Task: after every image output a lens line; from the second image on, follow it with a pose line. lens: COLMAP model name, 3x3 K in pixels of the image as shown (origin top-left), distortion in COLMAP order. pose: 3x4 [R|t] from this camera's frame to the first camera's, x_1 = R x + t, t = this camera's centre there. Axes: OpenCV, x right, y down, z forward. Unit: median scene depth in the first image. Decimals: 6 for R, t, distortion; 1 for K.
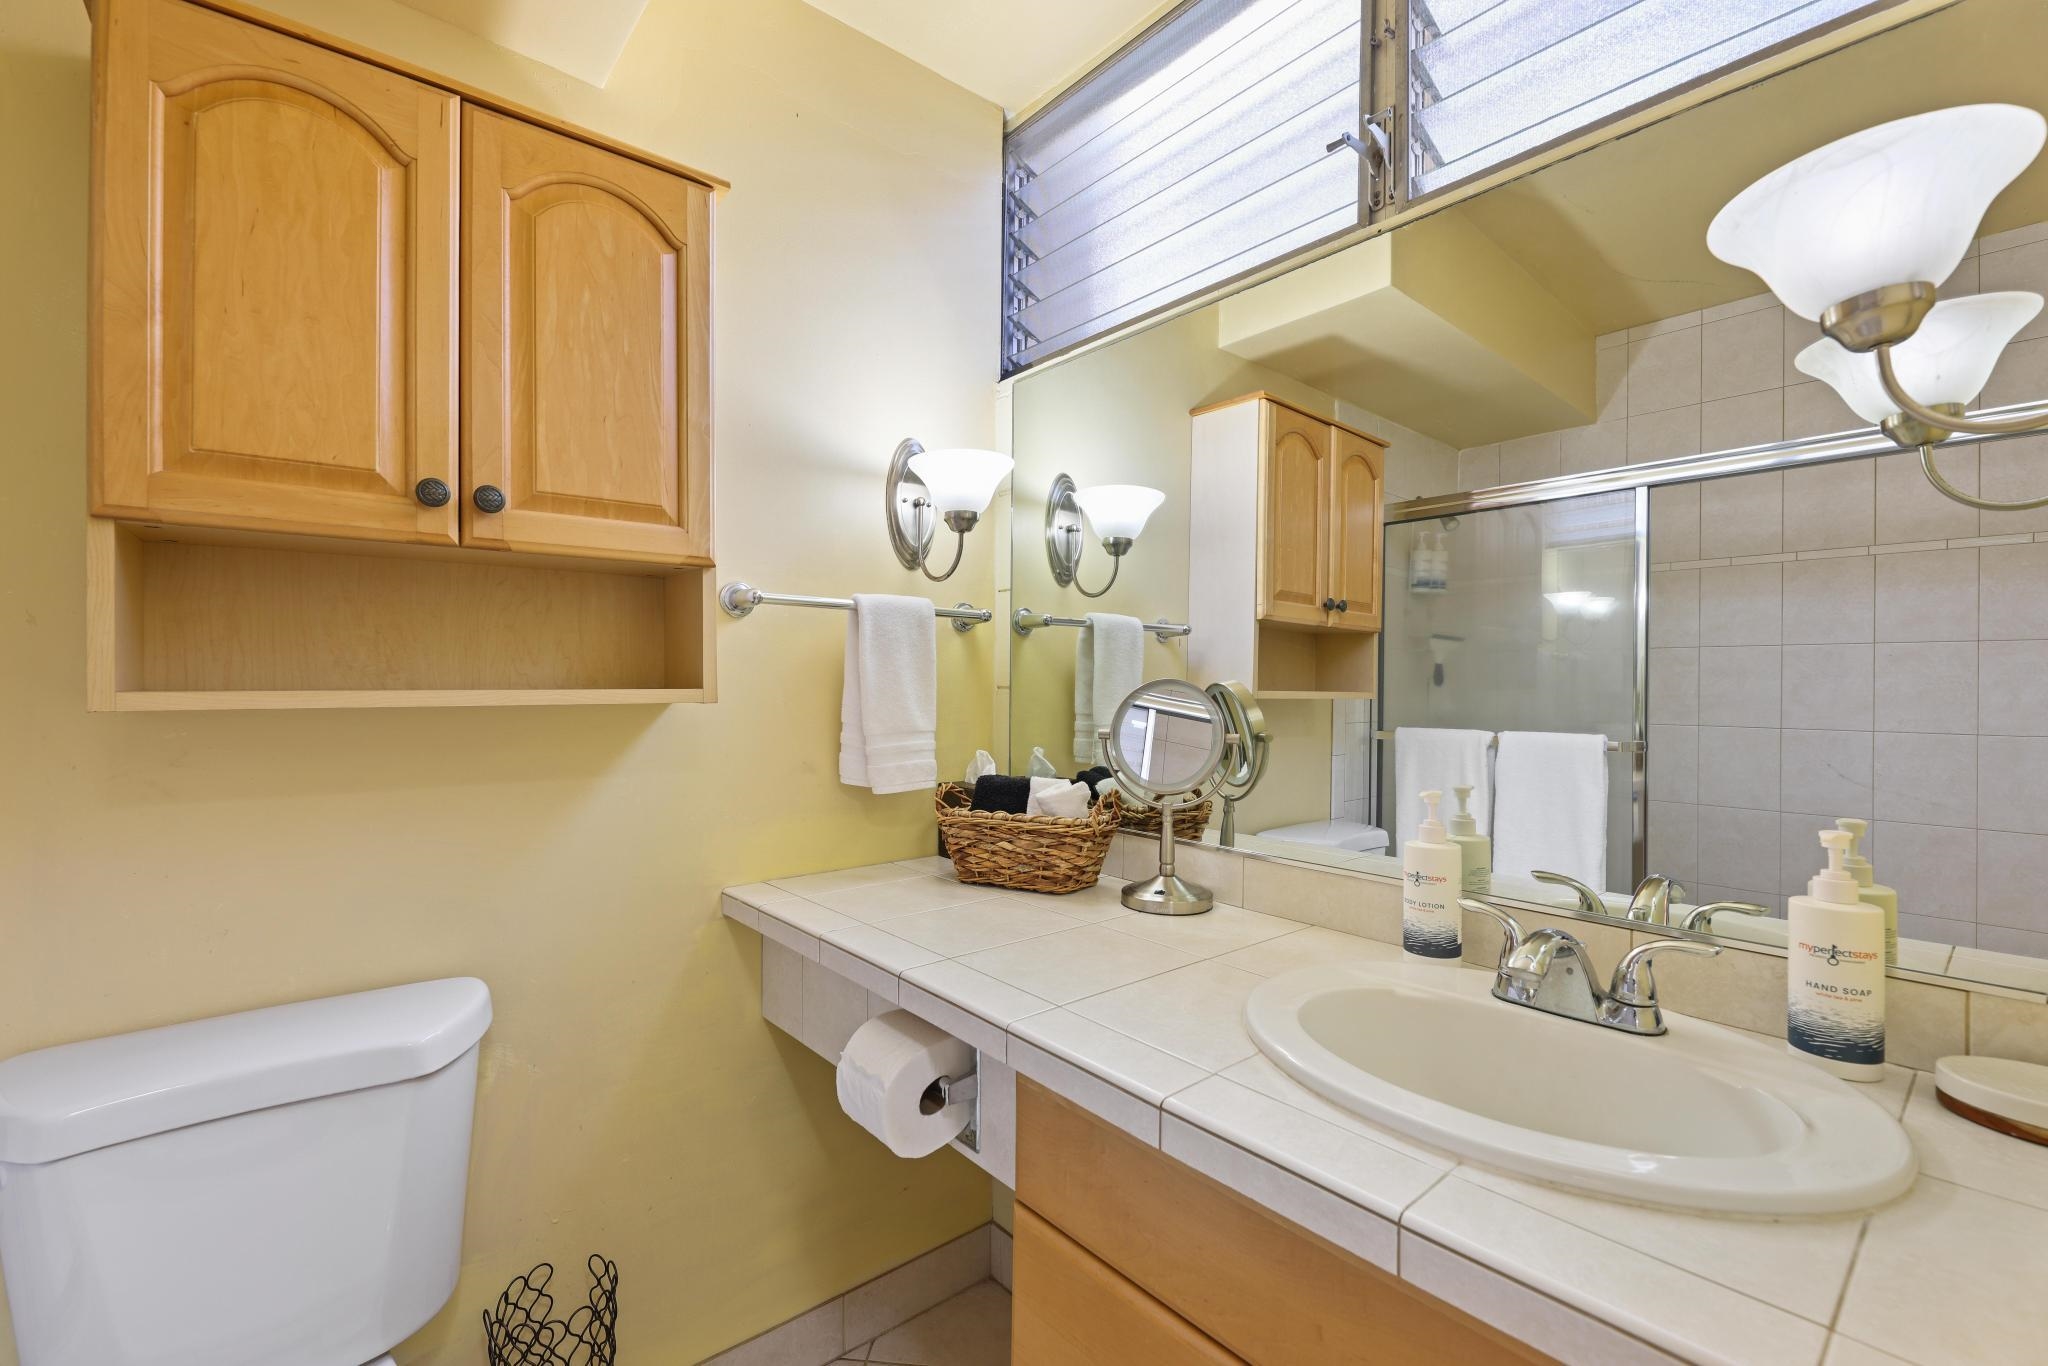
lens RADIAL K [[846.3, 0, 1036.5], [0, 846.3, 686.3], [0, 0, 1]] dist [-0.003095, -0.001222]
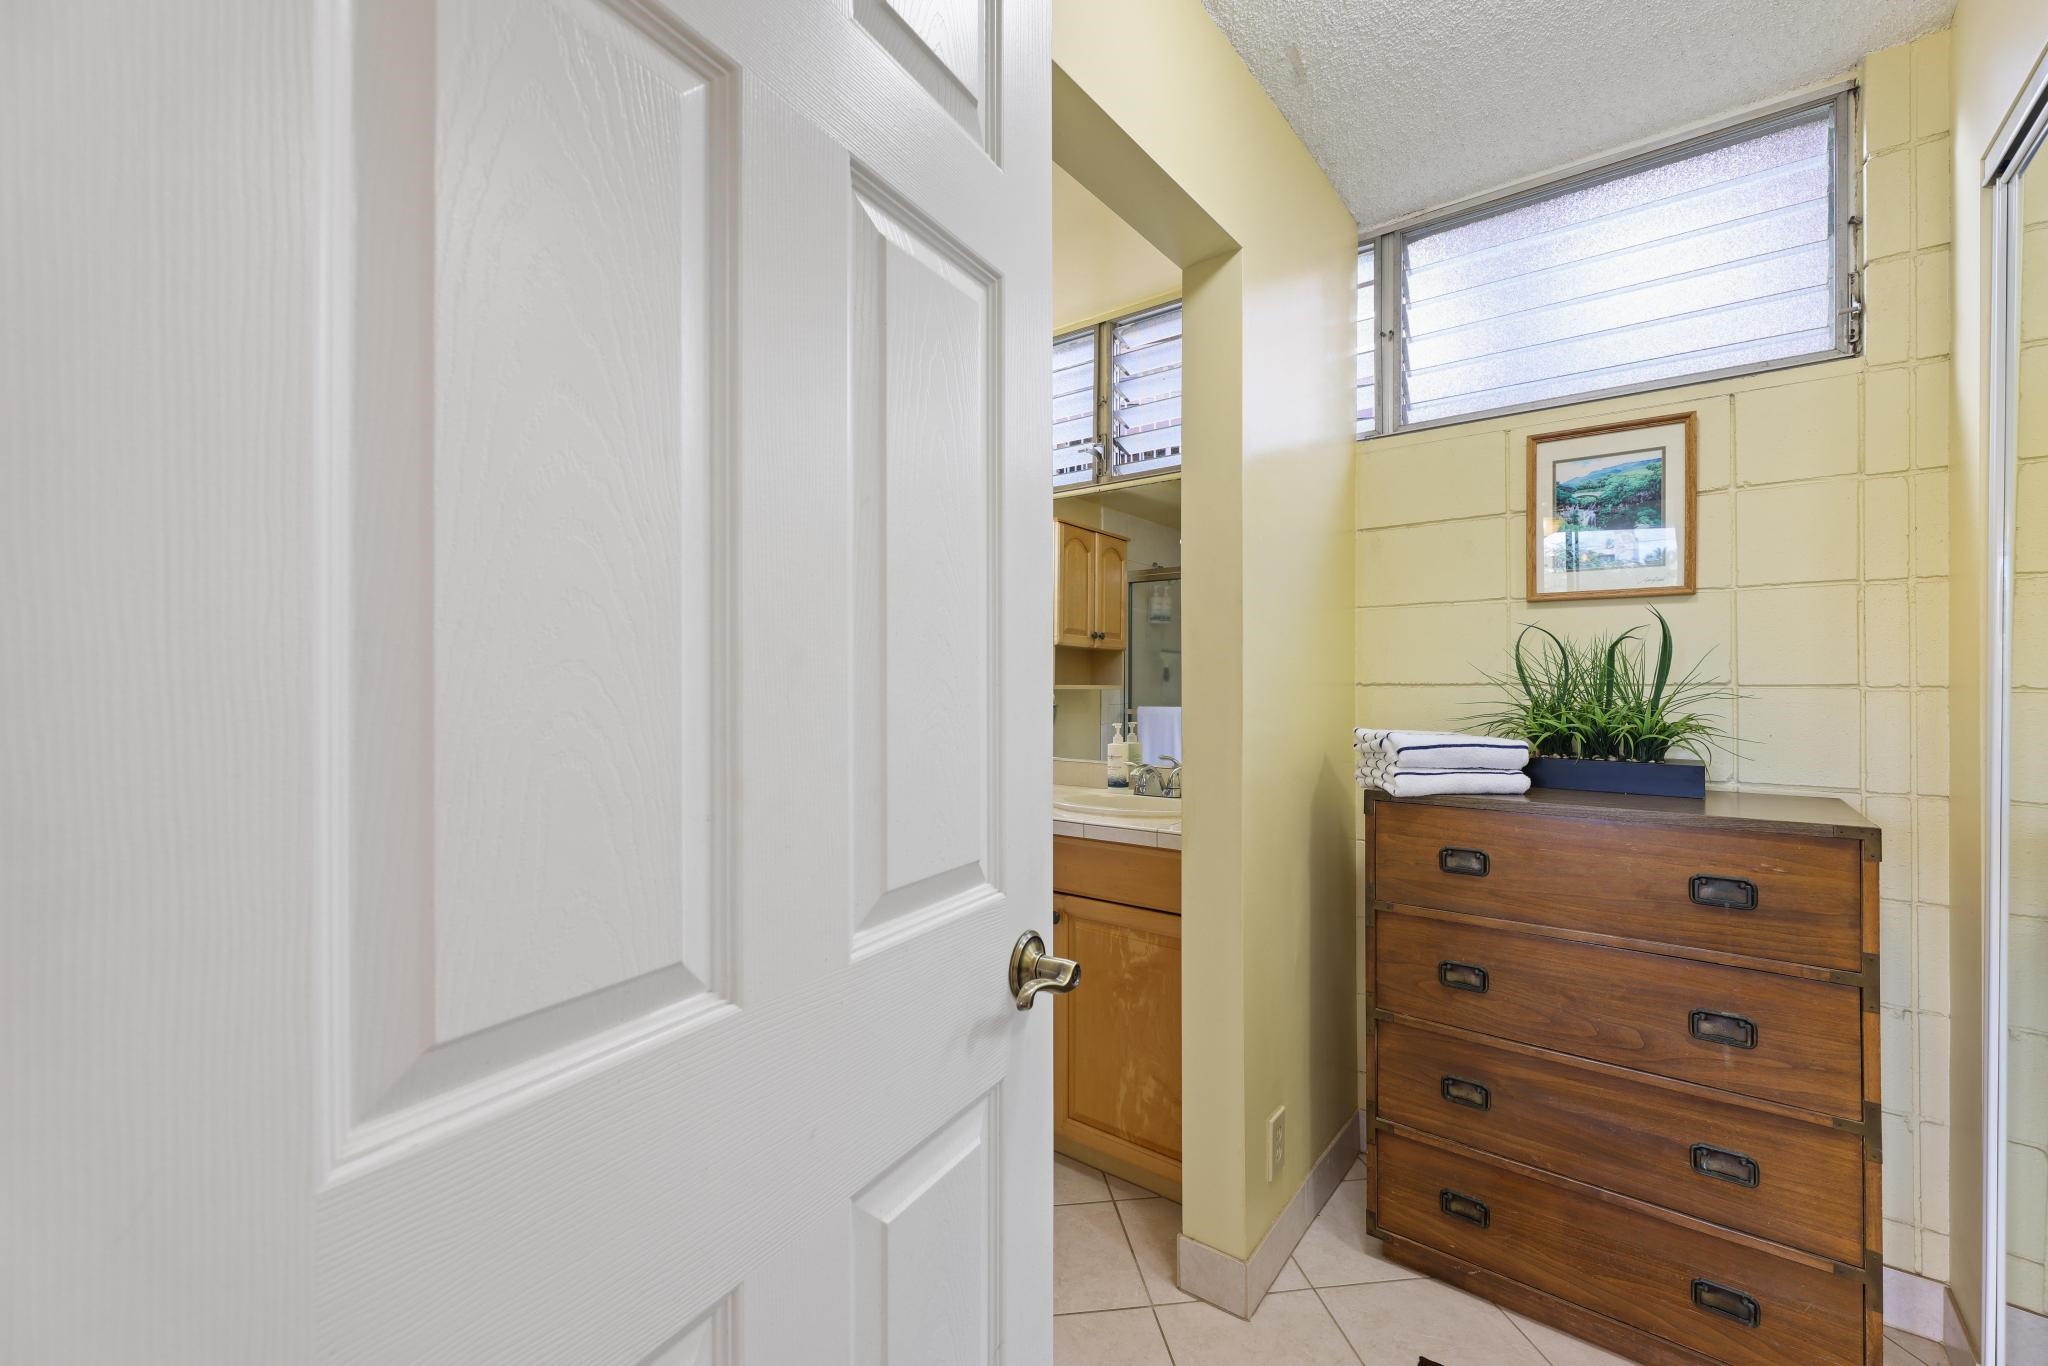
lens RADIAL K [[825.1, 0, 1034.7], [0, 825.1, 677.7], [0, 0, 1]] dist [-0.004967, -0.000691]
pose [[0.976441, -0.006538, 0.215688, -0.145038], [0.008136, 0.999946, -0.006524, 0.001228], [-0.215633, 0.008126, 0.976441, -0.639800]]
